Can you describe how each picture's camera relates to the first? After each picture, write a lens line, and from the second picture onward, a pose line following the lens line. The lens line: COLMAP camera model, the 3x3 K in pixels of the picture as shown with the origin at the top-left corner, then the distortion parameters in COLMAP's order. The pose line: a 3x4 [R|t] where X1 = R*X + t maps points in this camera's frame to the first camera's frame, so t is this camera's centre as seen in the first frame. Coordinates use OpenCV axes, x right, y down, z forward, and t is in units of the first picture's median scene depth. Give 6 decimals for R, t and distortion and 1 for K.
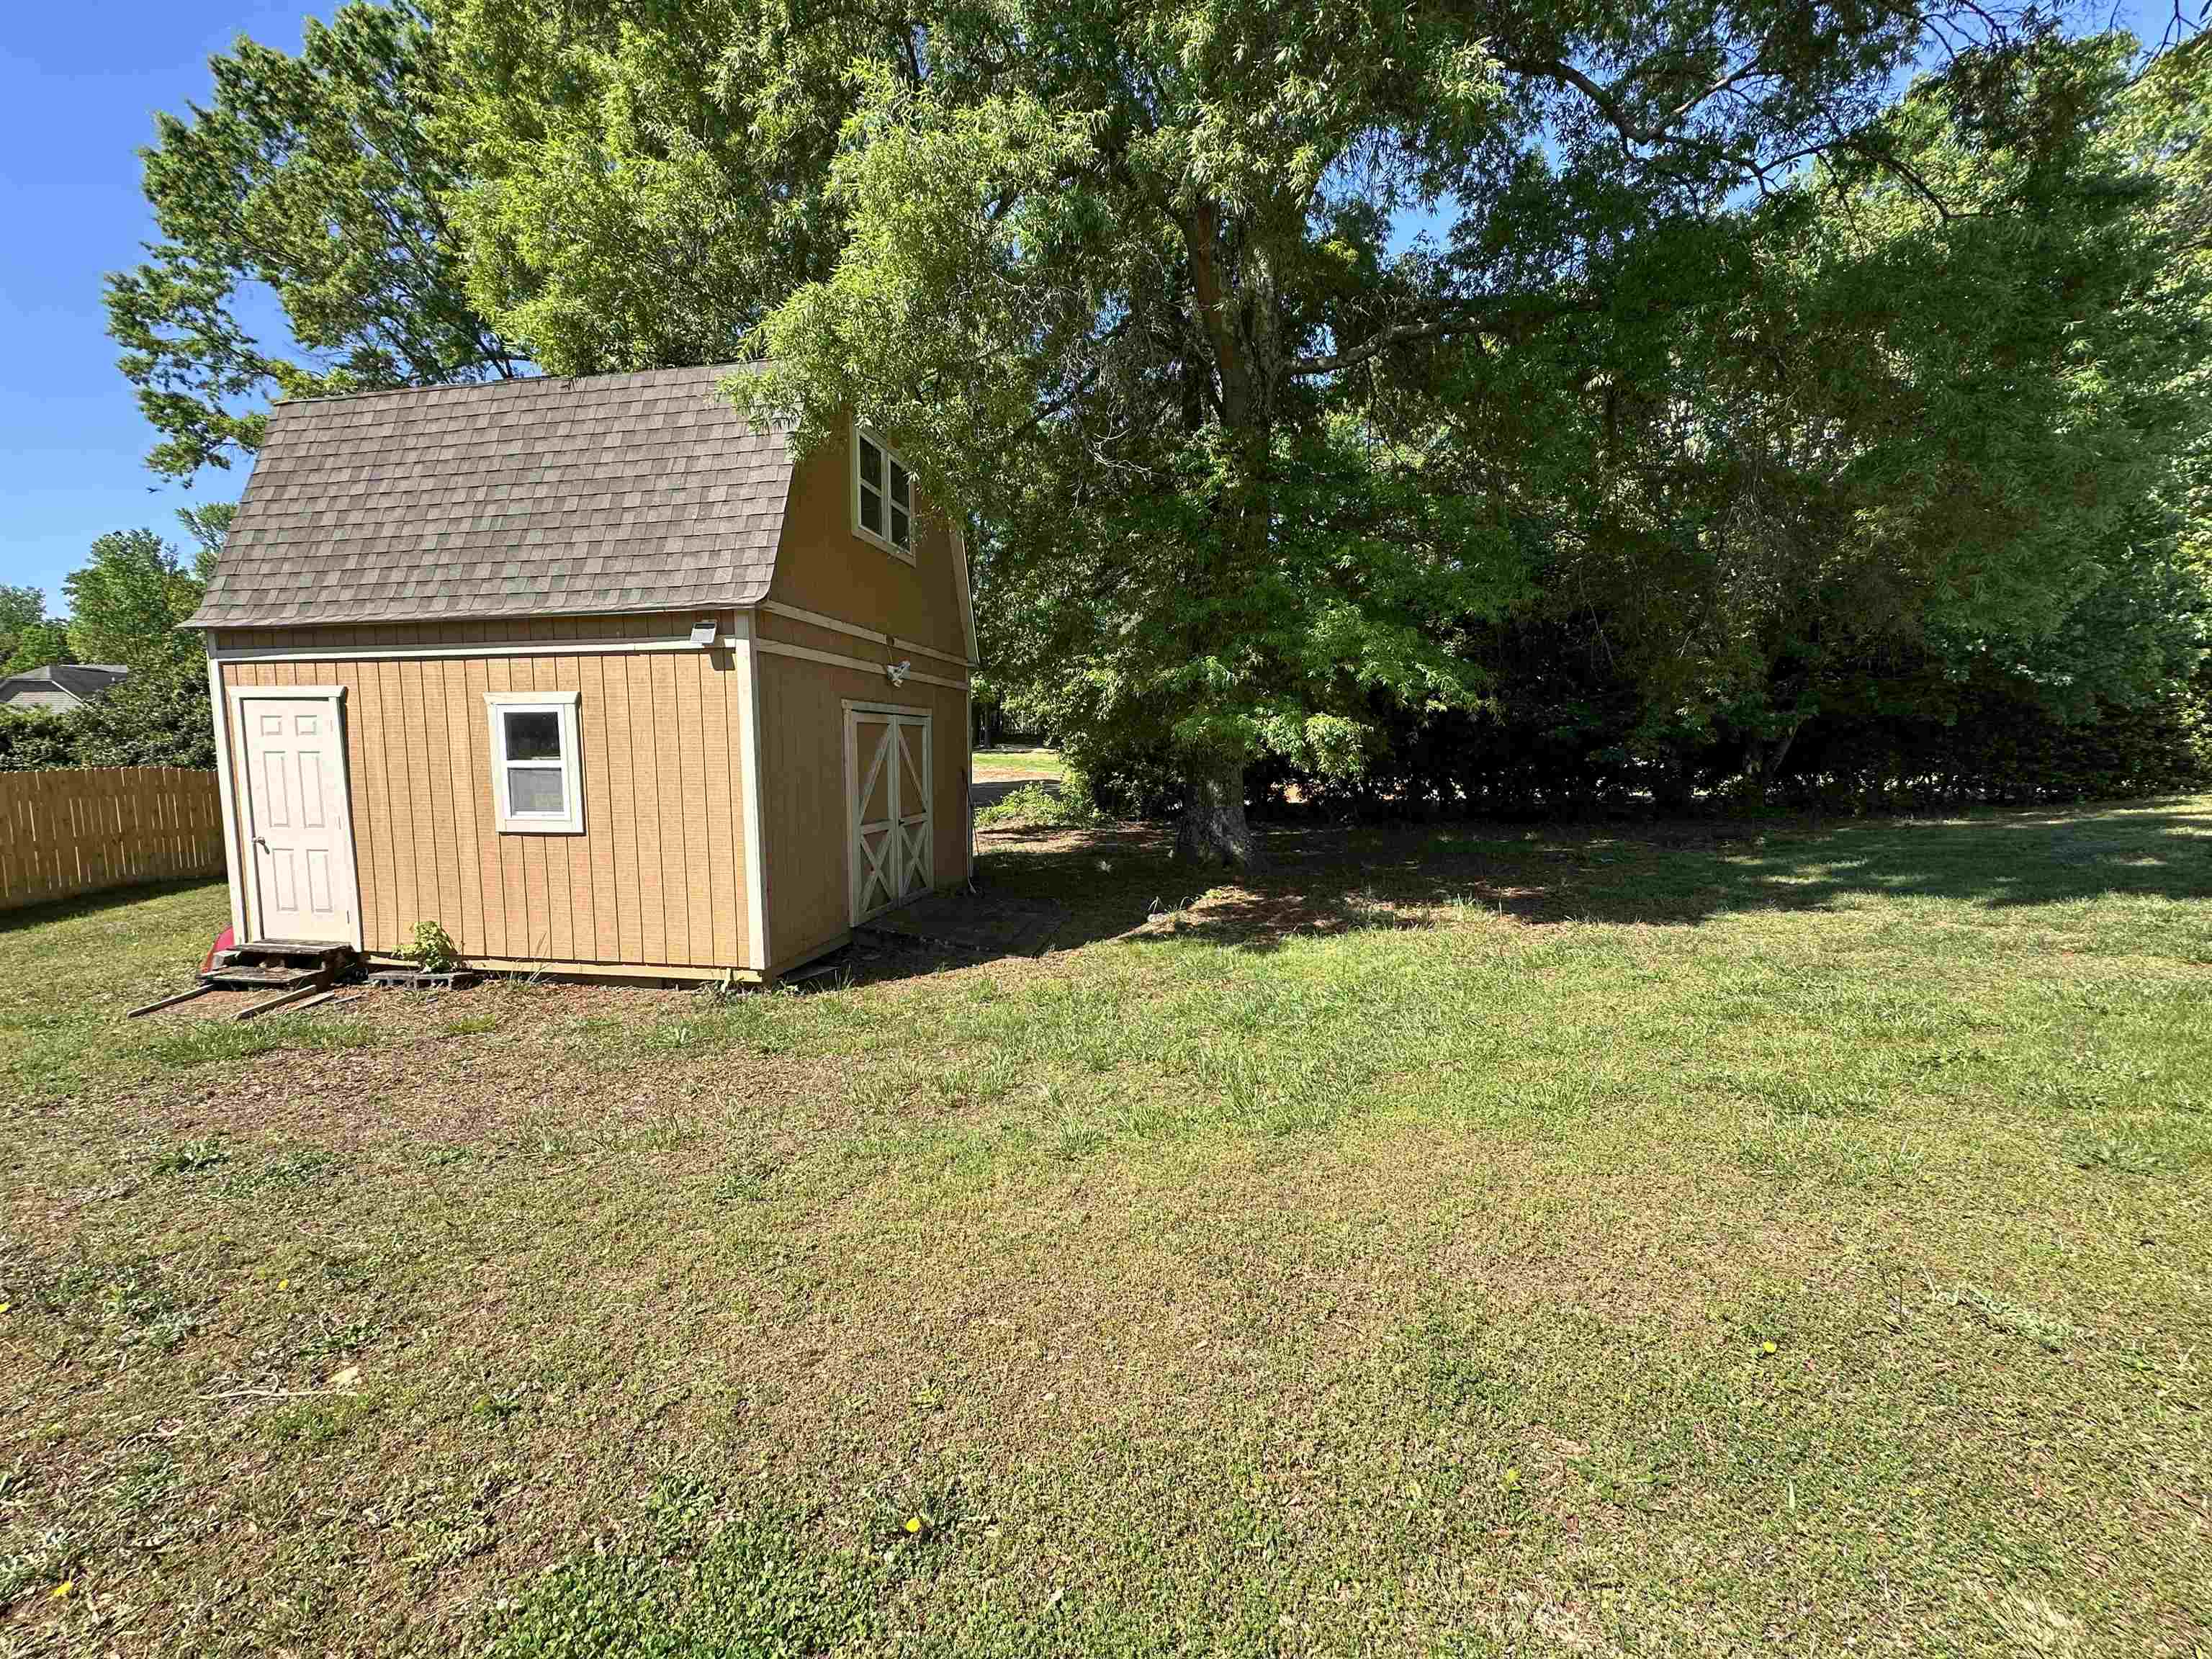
lens RADIAL K [[877.6, 0, 1102.7], [0, 877.6, 826.7], [0, 0, 1]] dist [-0.000368, -0.000039]
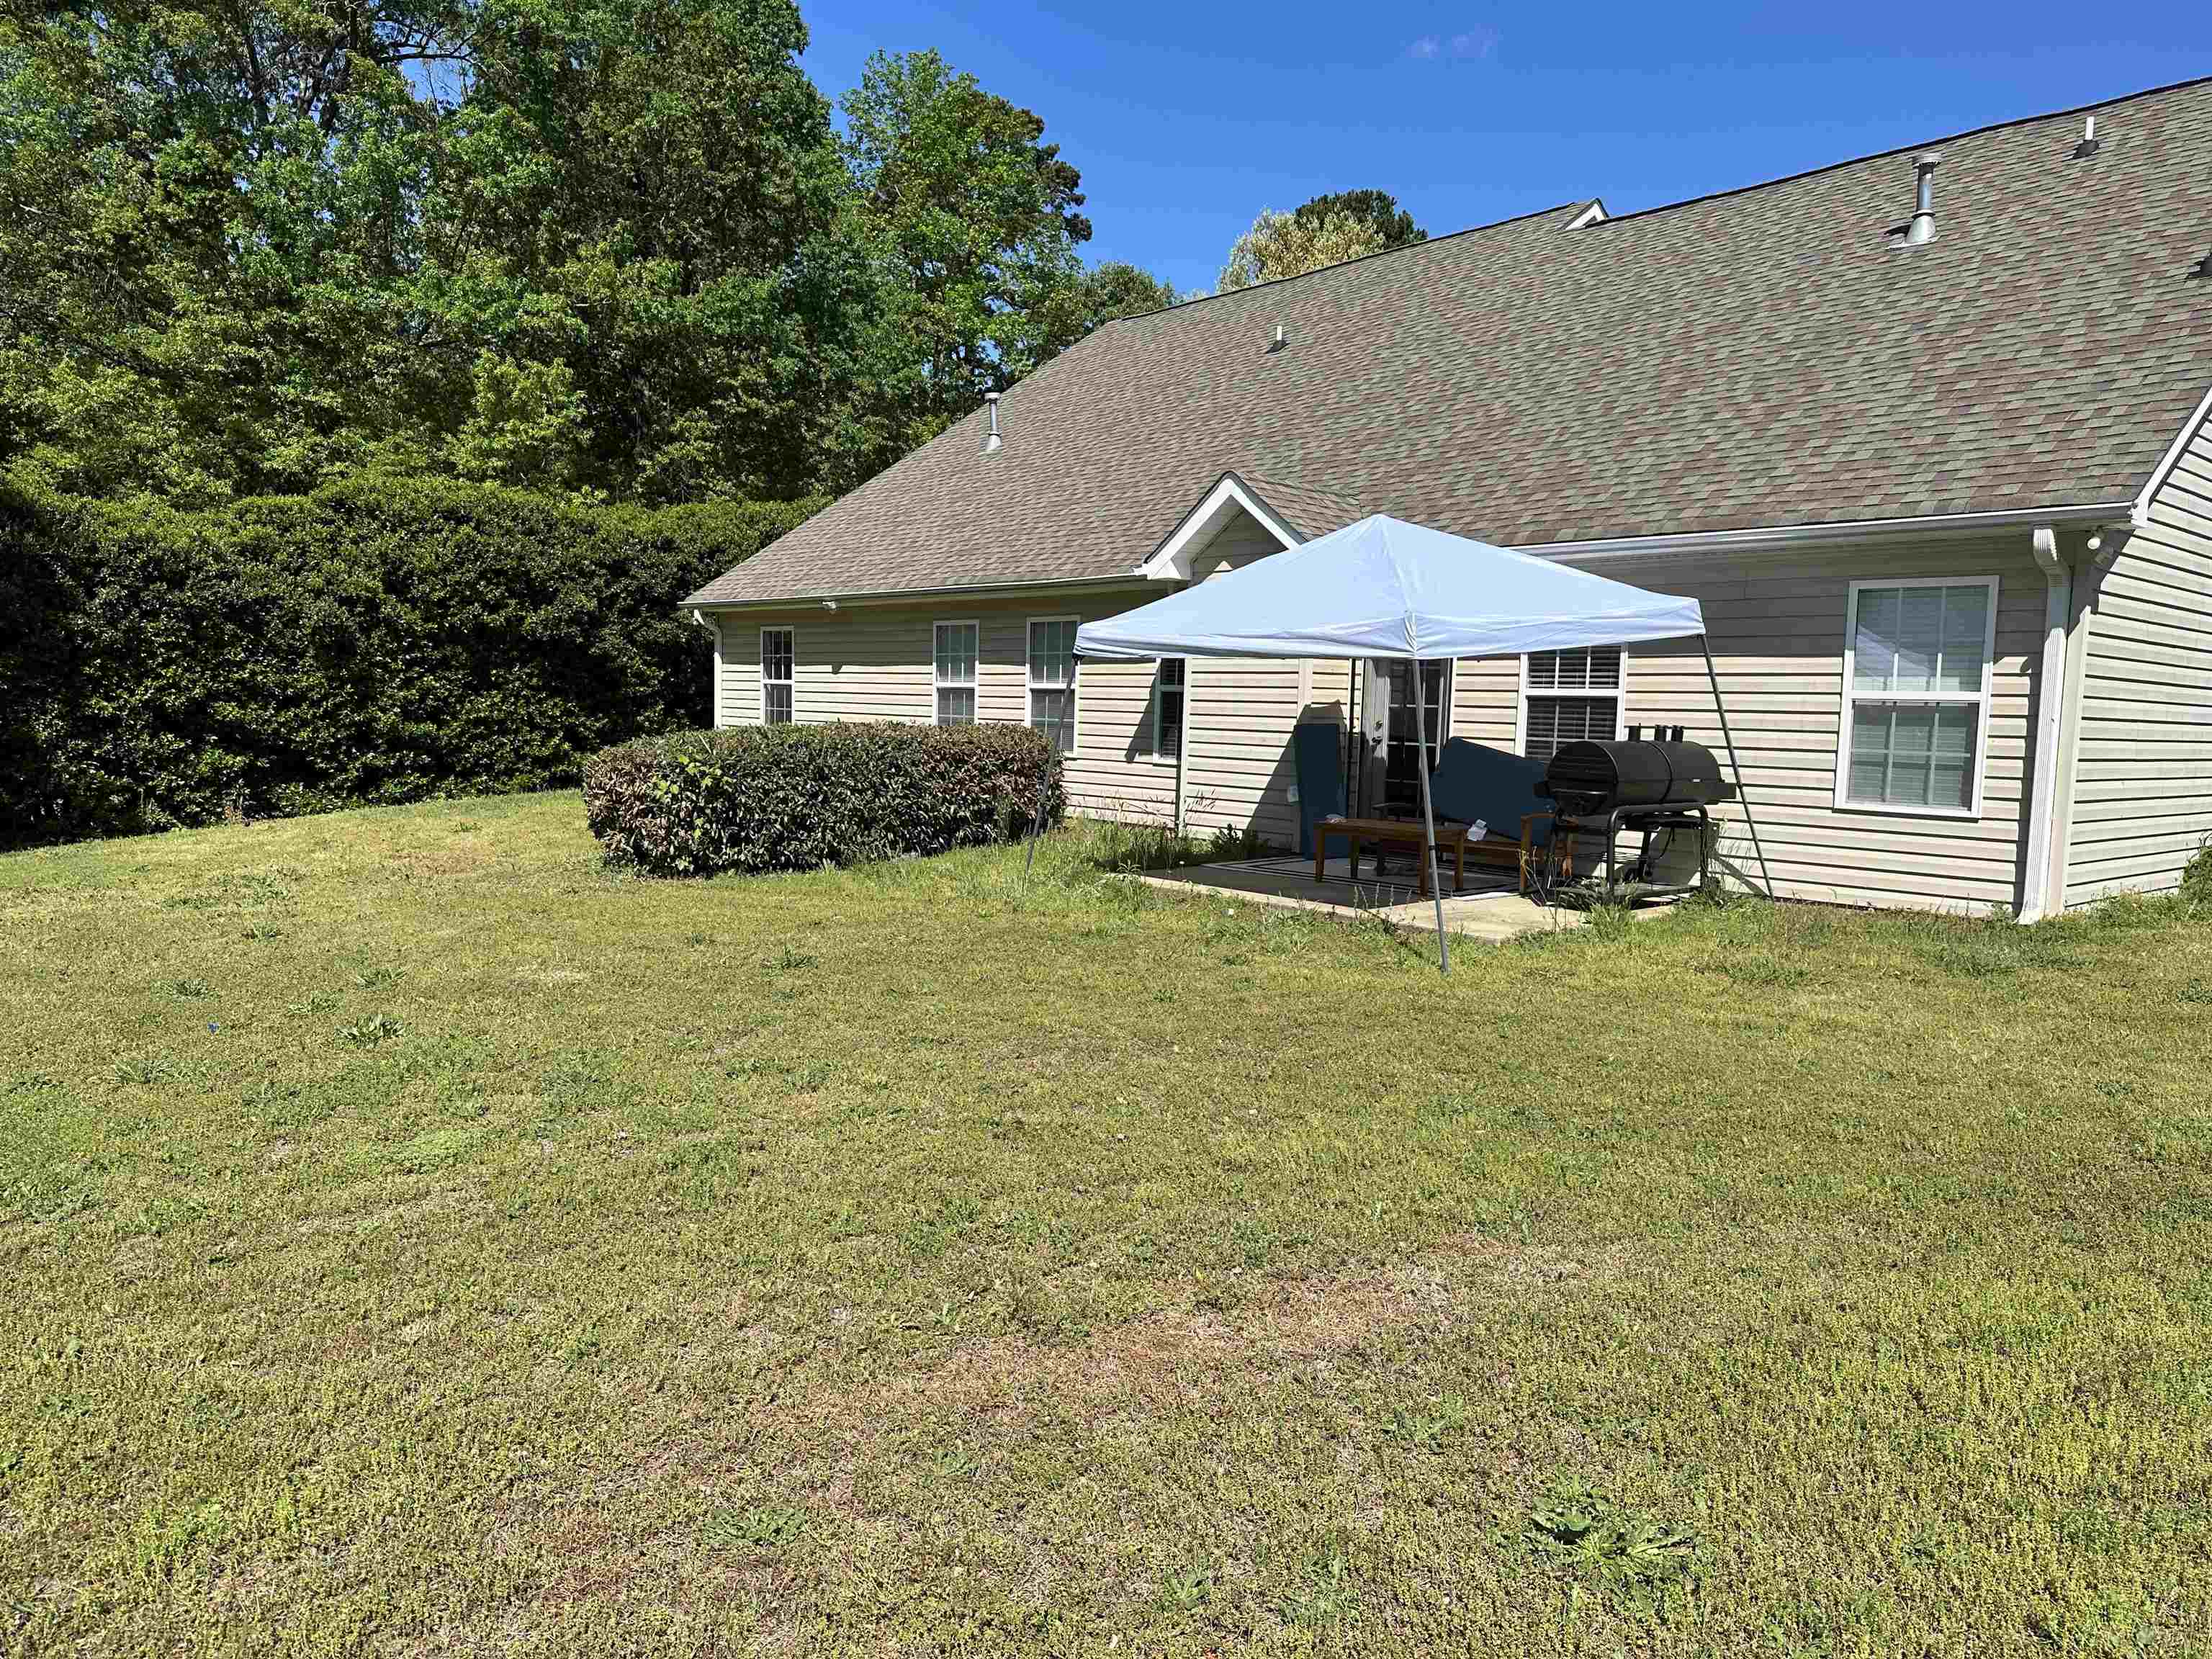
lens RADIAL K [[1553.9, 0, 1092.8], [0, 1553.9, 838.8], [0, 0, 1]] dist [0.027850, -0.027283]
pose [[0.605840, -0.043726, 0.794384, 1.624692], [0.040385, 0.998892, 0.024182, -0.082936], [-0.794561, 0.017431, 0.606935, -0.666295]]
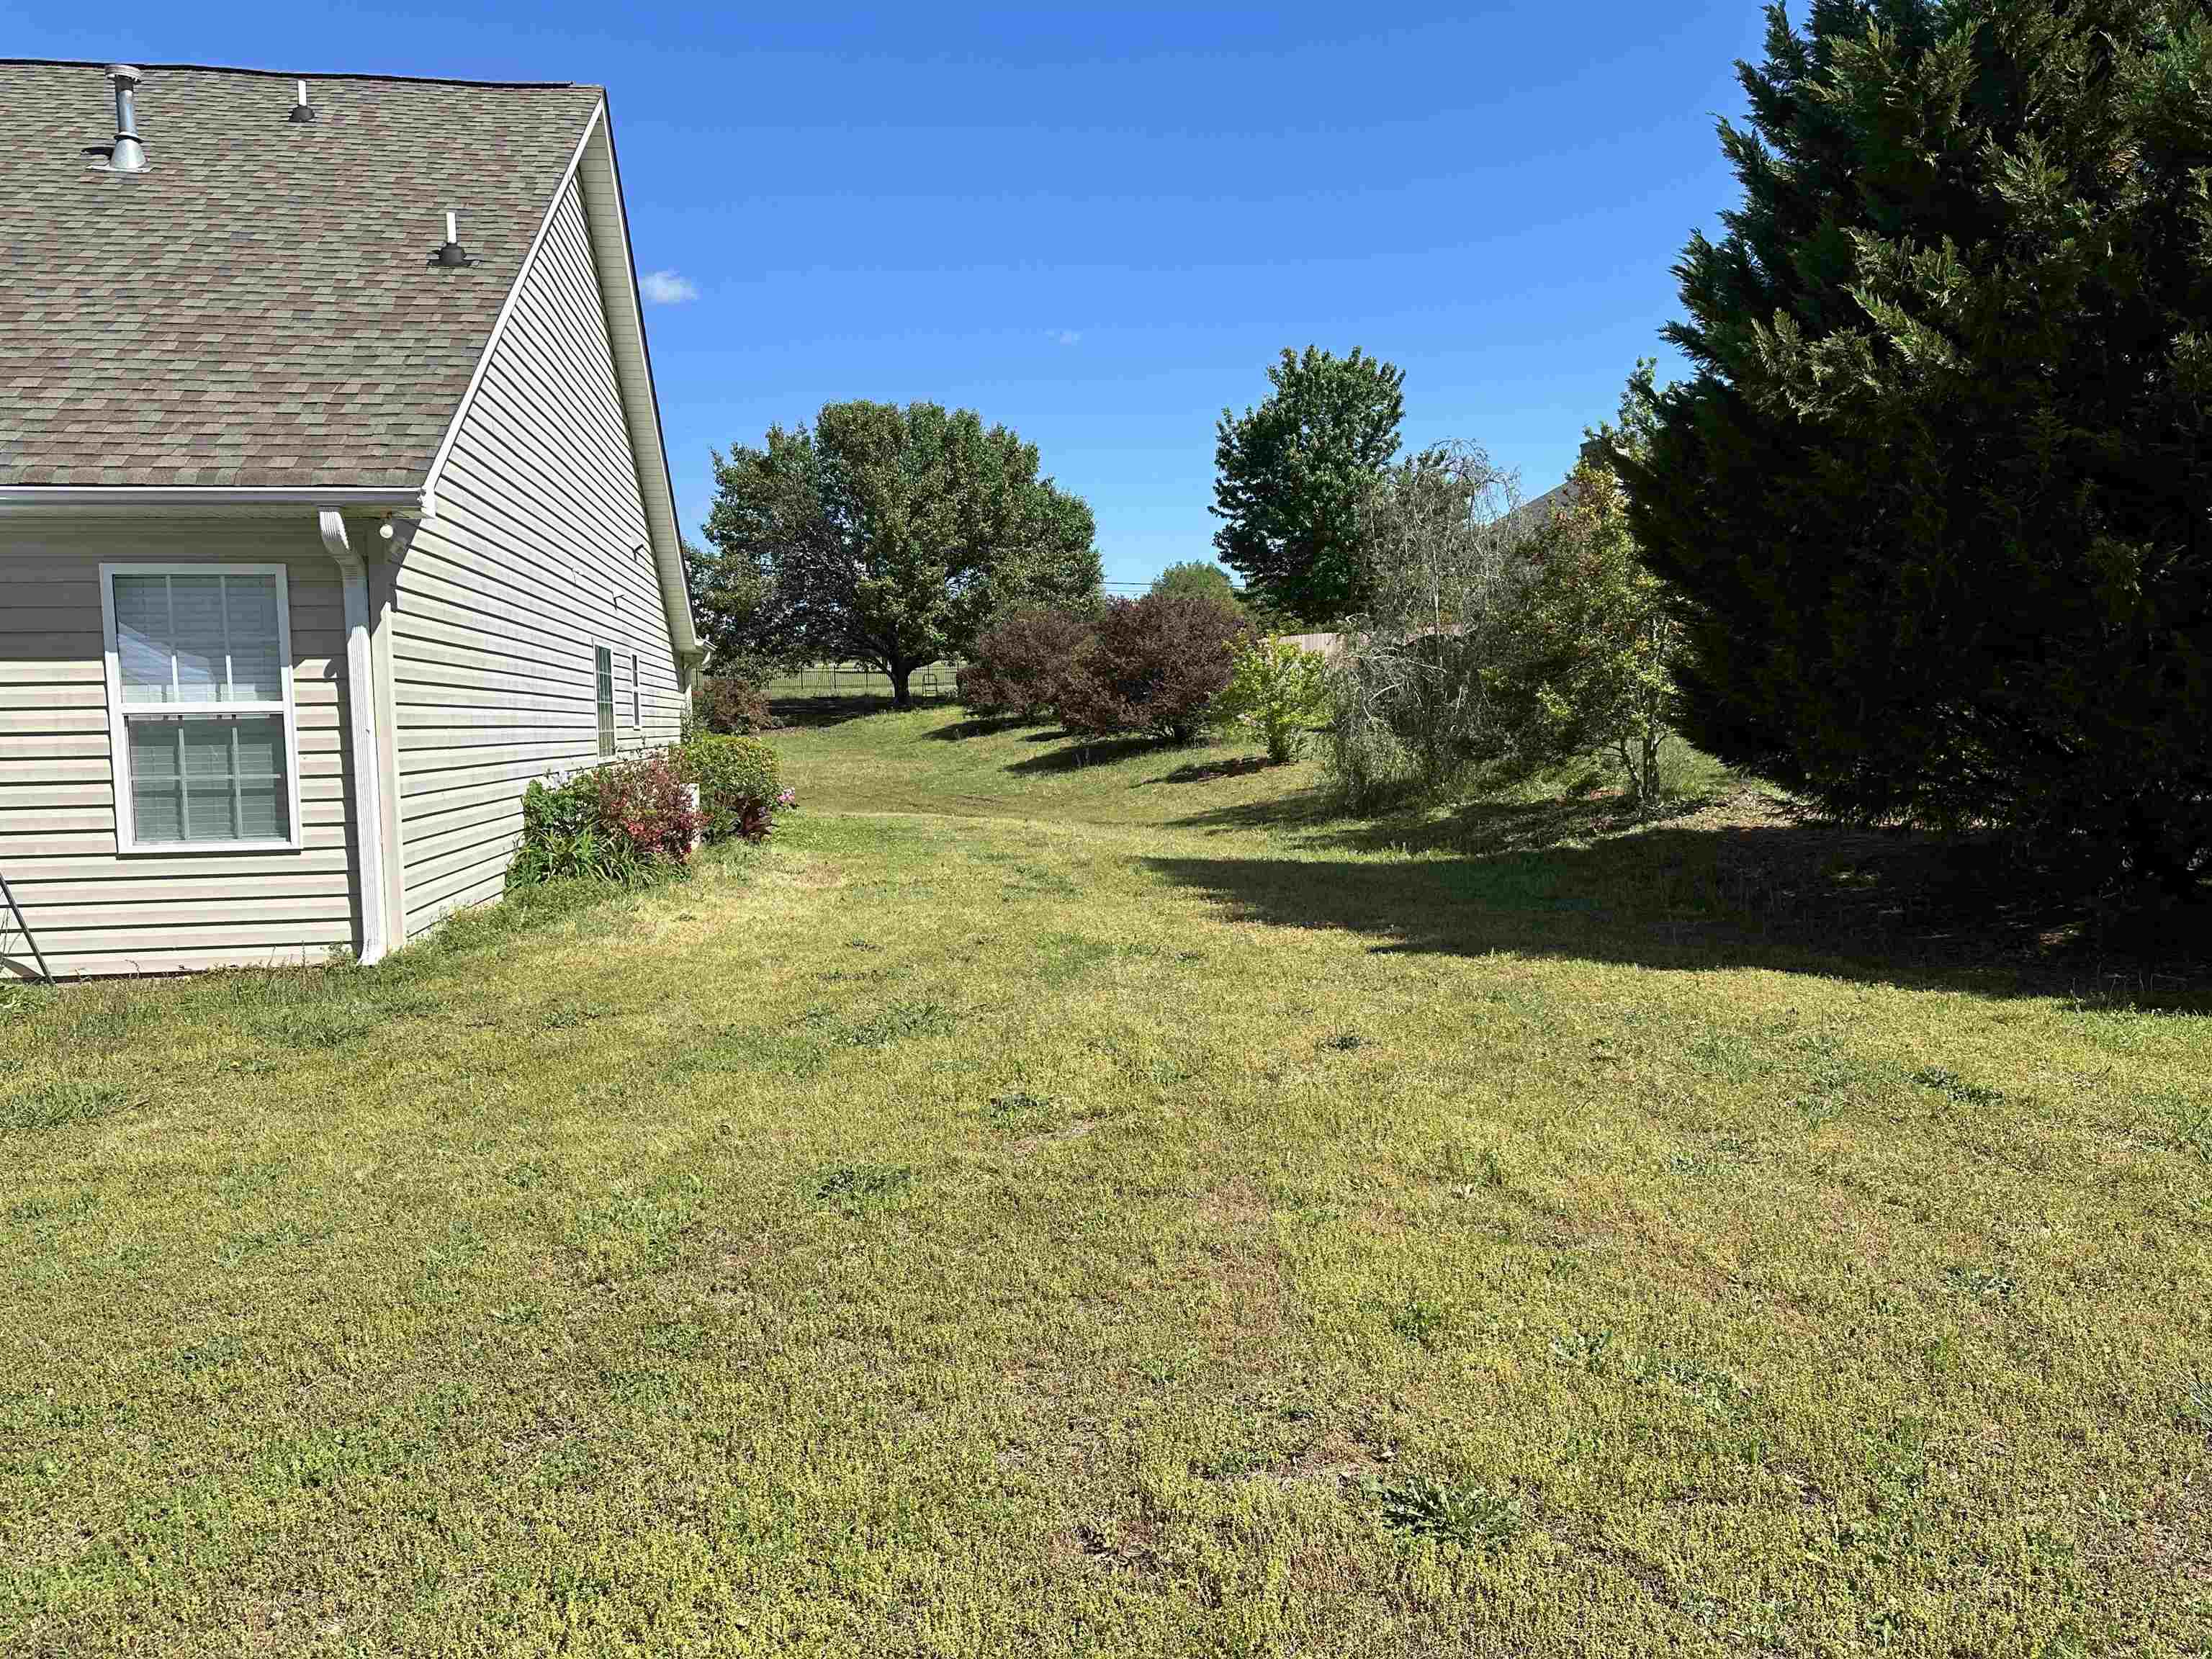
lens RADIAL K [[1553.9, 0, 1092.8], [0, 1553.9, 838.8], [0, 0, 1]] dist [0.027850, -0.027283]
pose [[-0.348096, -0.060104, 0.935530, 1.850388], [0.106080, 0.989007, 0.103011, -0.098733], [-0.931438, 0.135099, -0.337894, -0.617849]]
